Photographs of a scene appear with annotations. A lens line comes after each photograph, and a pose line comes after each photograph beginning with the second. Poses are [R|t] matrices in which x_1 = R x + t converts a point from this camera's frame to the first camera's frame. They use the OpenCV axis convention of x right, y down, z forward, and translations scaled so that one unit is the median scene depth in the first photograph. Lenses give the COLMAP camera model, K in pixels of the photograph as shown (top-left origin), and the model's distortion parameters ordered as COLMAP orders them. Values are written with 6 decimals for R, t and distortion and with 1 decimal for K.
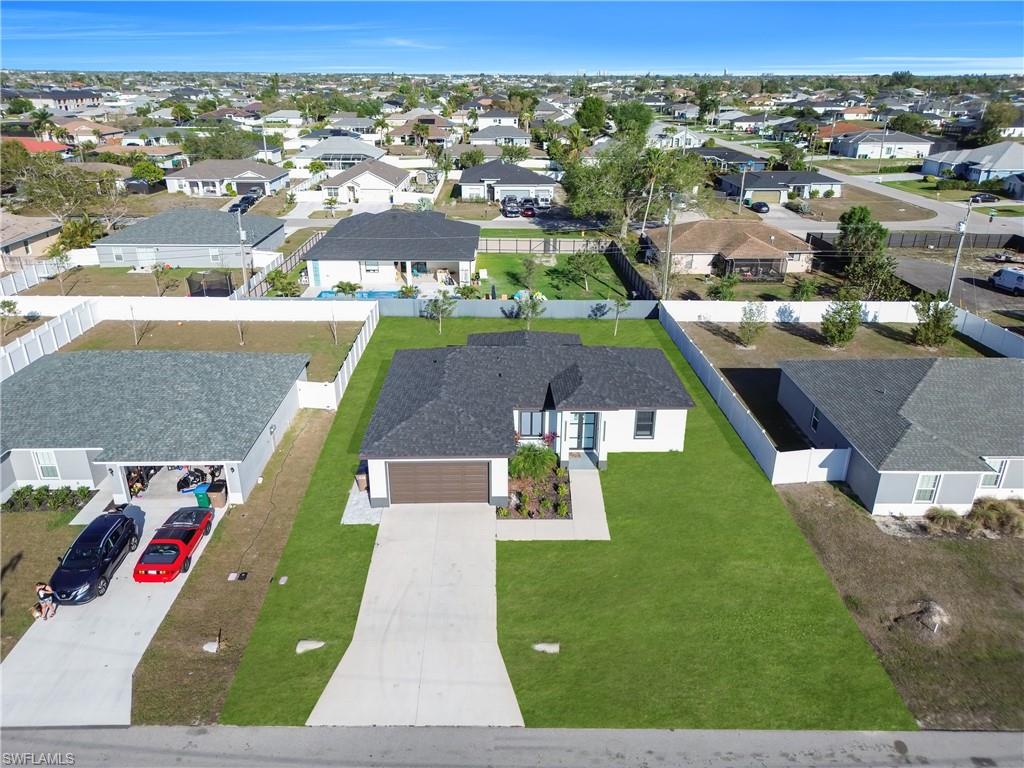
lens RADIAL K [[719.3, 0, 512.0], [0, 719.3, 384.0], [0, 0, 1]] dist [0.062456, -0.069080]
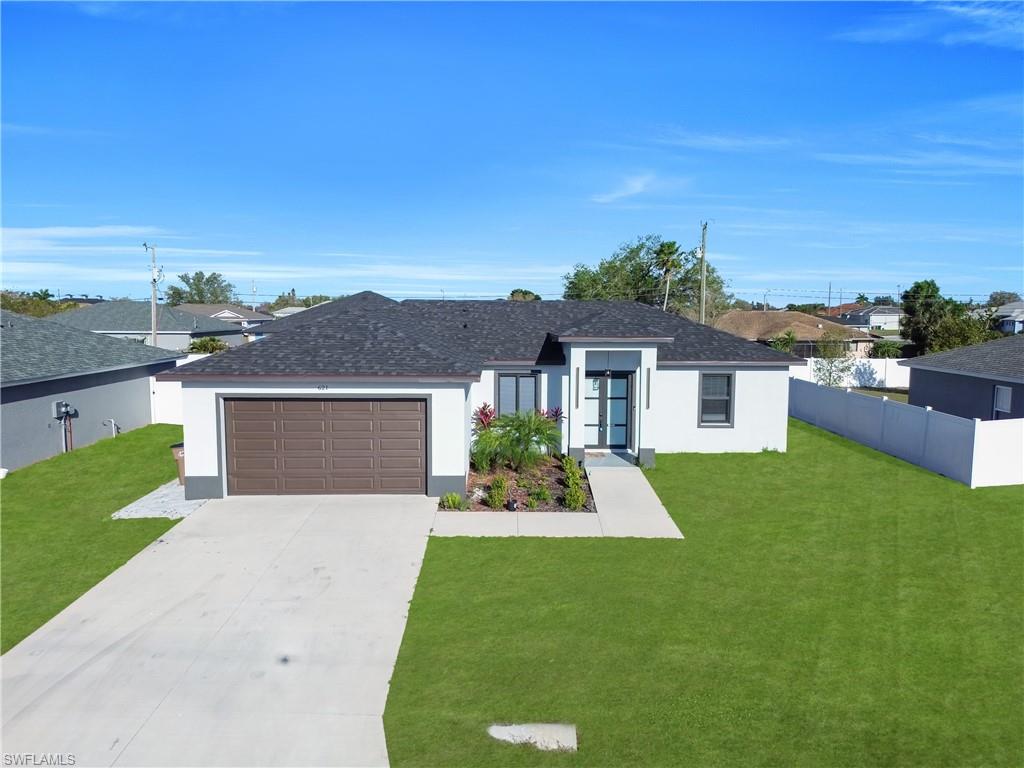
lens RADIAL K [[715.2, 0, 512.4], [0, 715.2, 401.2], [0, 0, 1]] dist [0.060060, -0.057555]
pose [[0.999971, -0.000484, -0.007573, 0.027070], [-0.001623, 0.961246, -0.275687, 0.211171], [0.007413, 0.275691, 0.961218, 0.445881]]
